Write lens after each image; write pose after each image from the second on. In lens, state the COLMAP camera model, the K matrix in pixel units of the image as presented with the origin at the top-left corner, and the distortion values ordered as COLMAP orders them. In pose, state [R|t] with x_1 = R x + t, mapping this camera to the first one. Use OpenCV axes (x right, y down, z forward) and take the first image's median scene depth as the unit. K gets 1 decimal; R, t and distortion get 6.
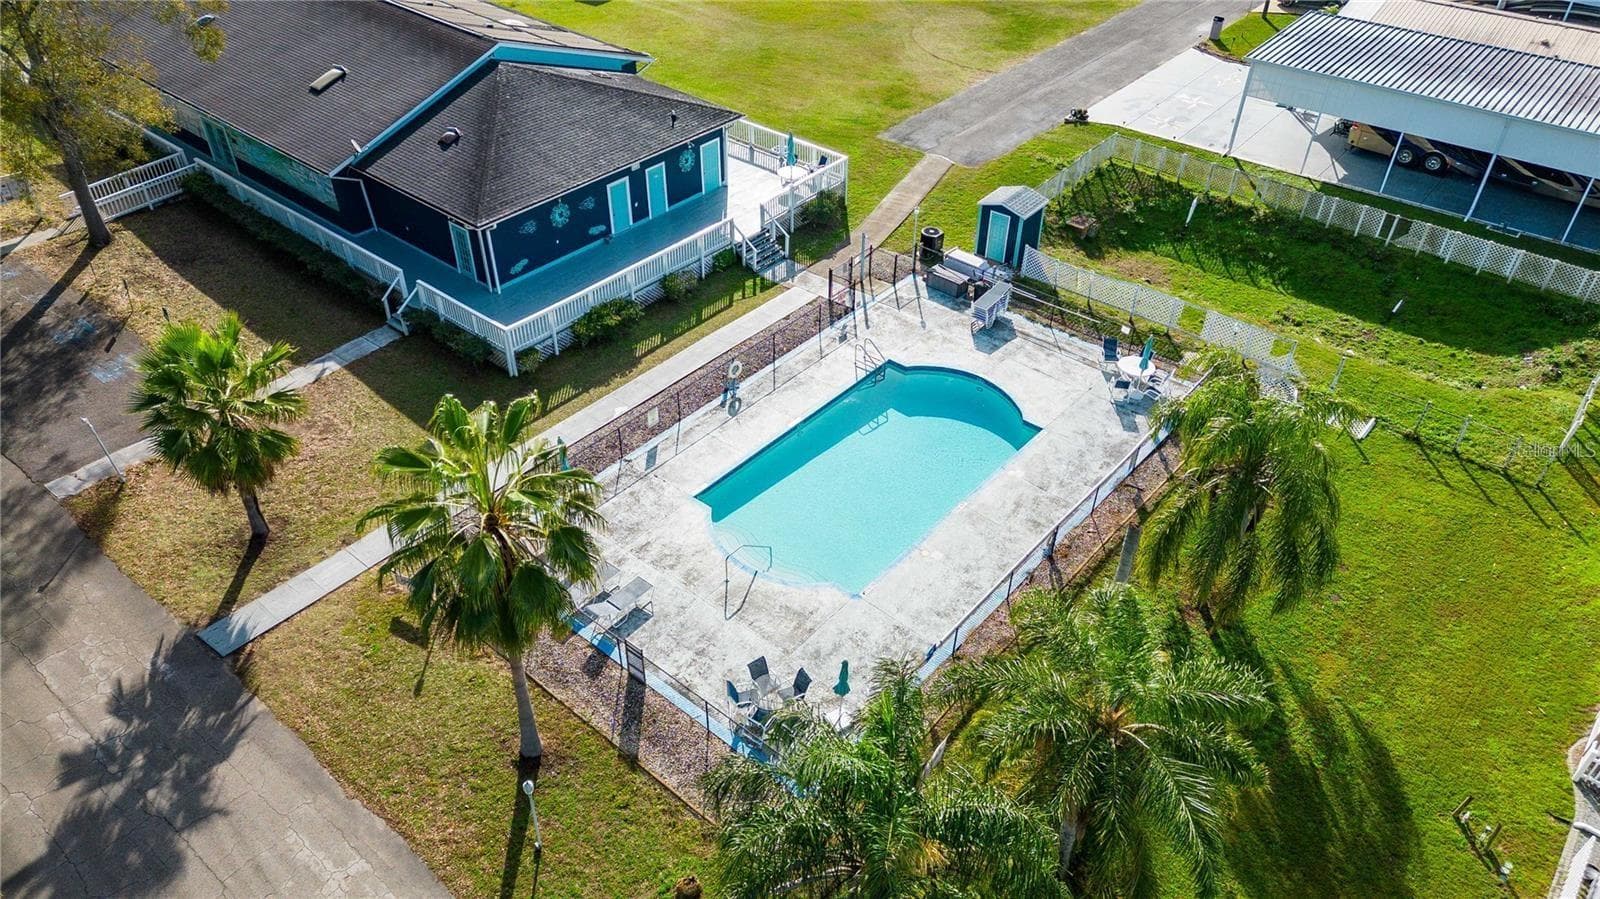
lens RADIAL K [[1113.2, 0, 800.0], [0, 1113.2, 449.5], [0, 0, 1]] dist [0.086873, -0.055479]
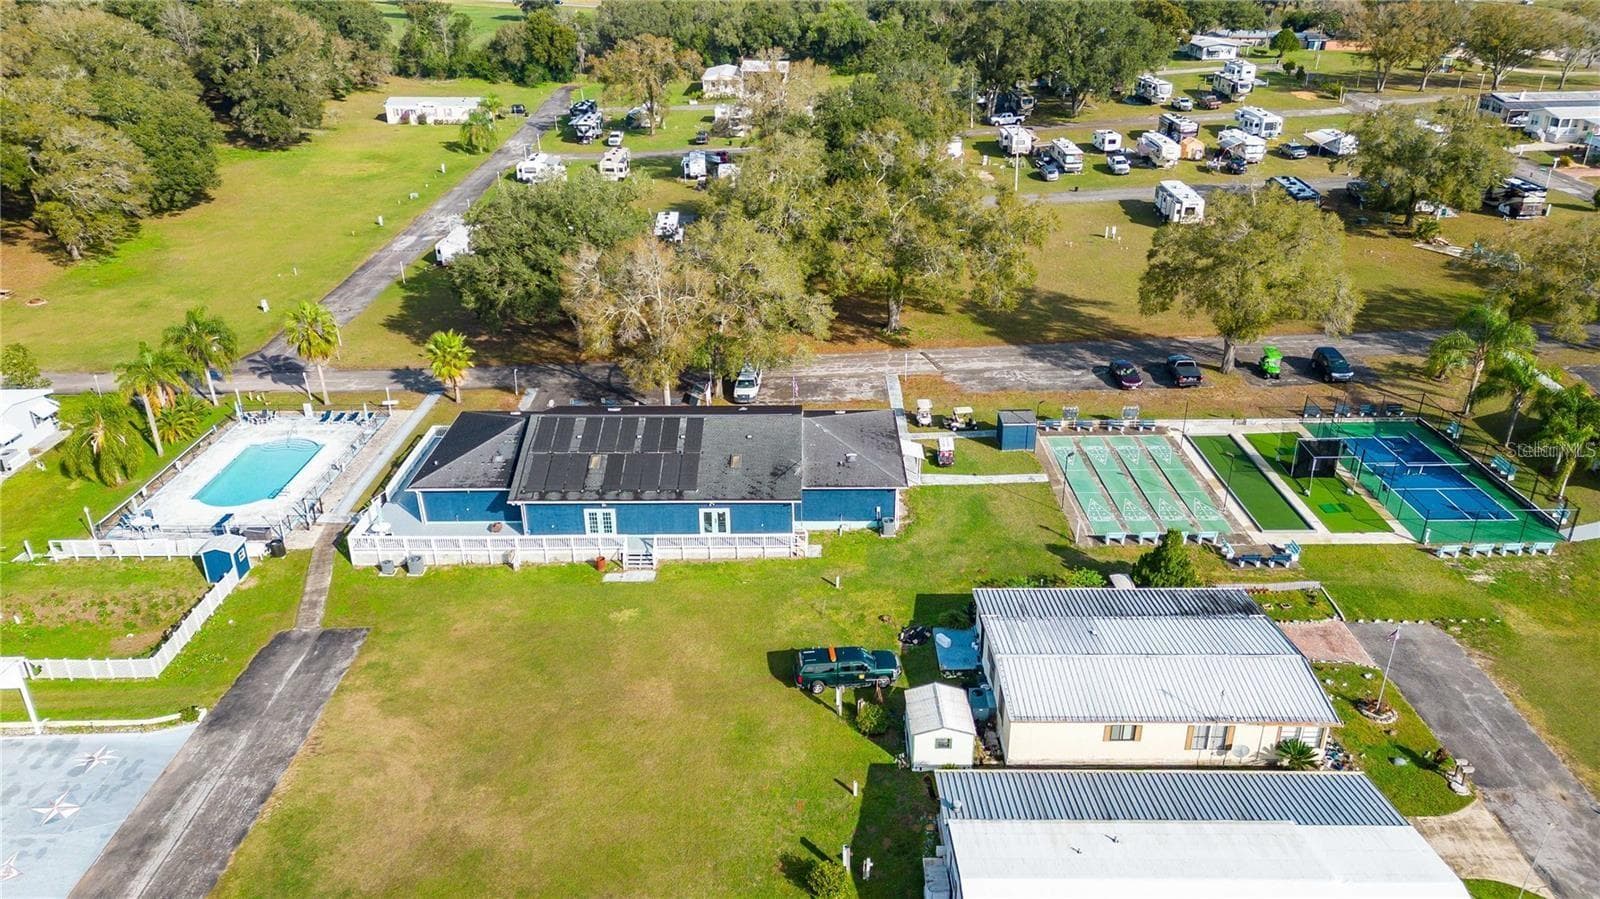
lens RADIAL K [[1113.2, 0, 800.0], [0, 1113.2, 449.5], [0, 0, 1]] dist [0.086873, -0.055479]
pose [[-0.771865, 0.261713, -0.579422, 0.544989], [-0.397226, 0.513072, 0.760900, -2.223164], [0.496422, 0.817474, -0.292063, 2.103342]]
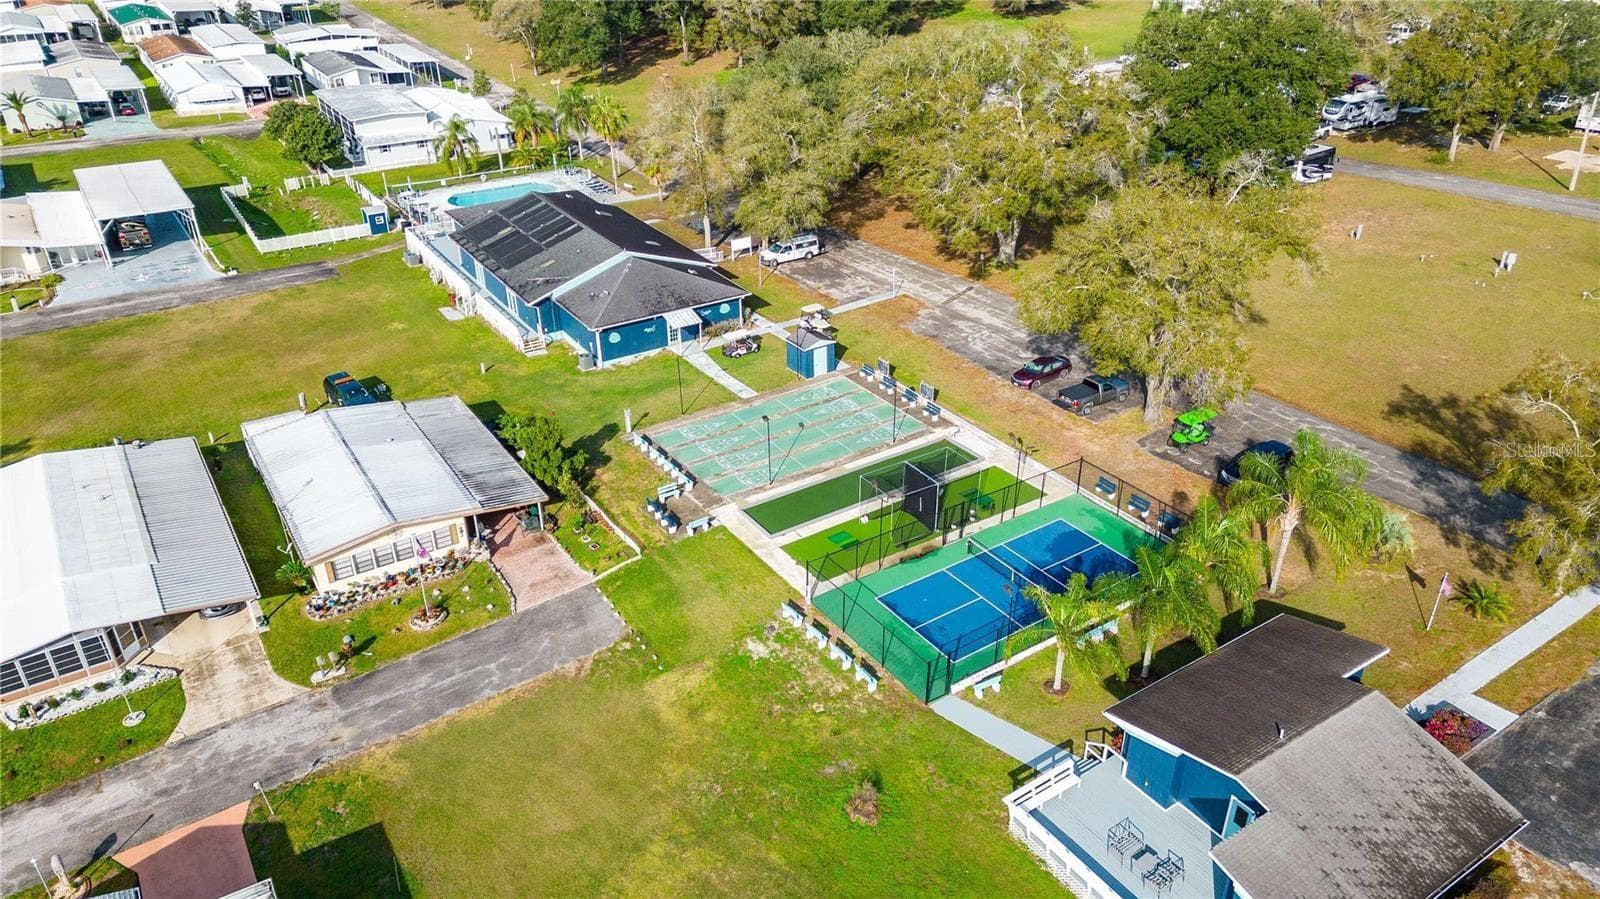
lens RADIAL K [[1113.2, 0, 800.0], [0, 1113.2, 449.5], [0, 0, 1]] dist [0.086873, -0.055479]
pose [[-0.955407, -0.152087, 0.253114, -1.738262], [0.175769, 0.395874, 0.901326, -2.528017], [-0.237281, 0.905623, -0.351489, 2.548119]]
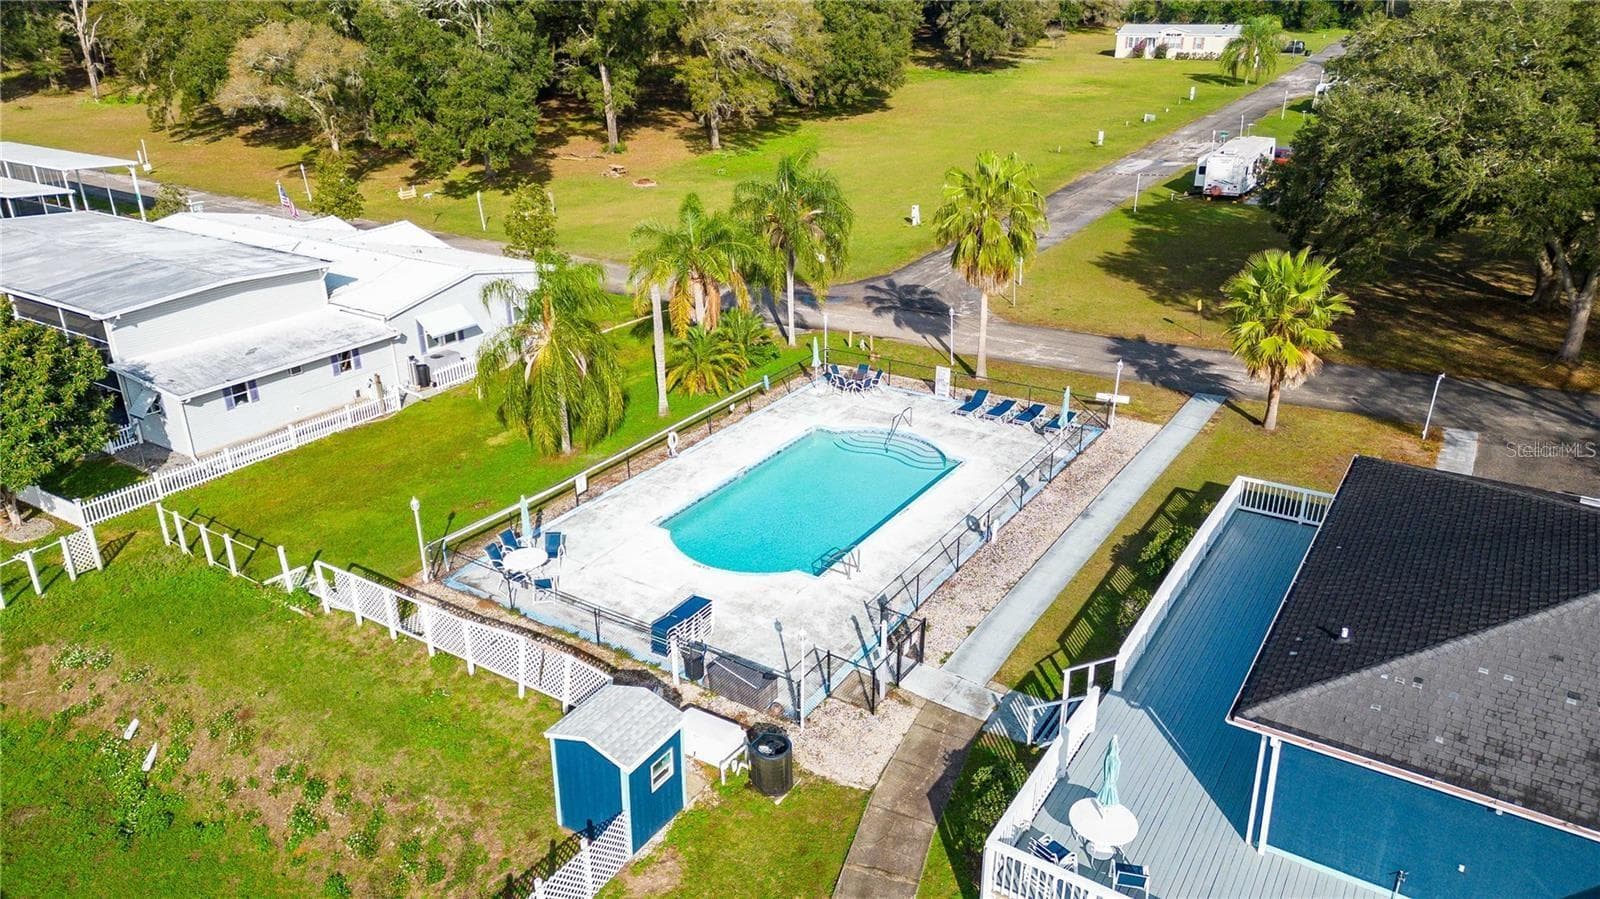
lens RADIAL K [[1113.2, 0, 800.0], [0, 1113.2, 449.5], [0, 0, 1]] dist [0.086873, -0.055479]
pose [[-0.992260, 0.041215, -0.117141, 0.190087], [-0.082982, 0.481706, 0.872395, -0.858851], [0.092383, 0.875363, -0.474557, 1.337791]]
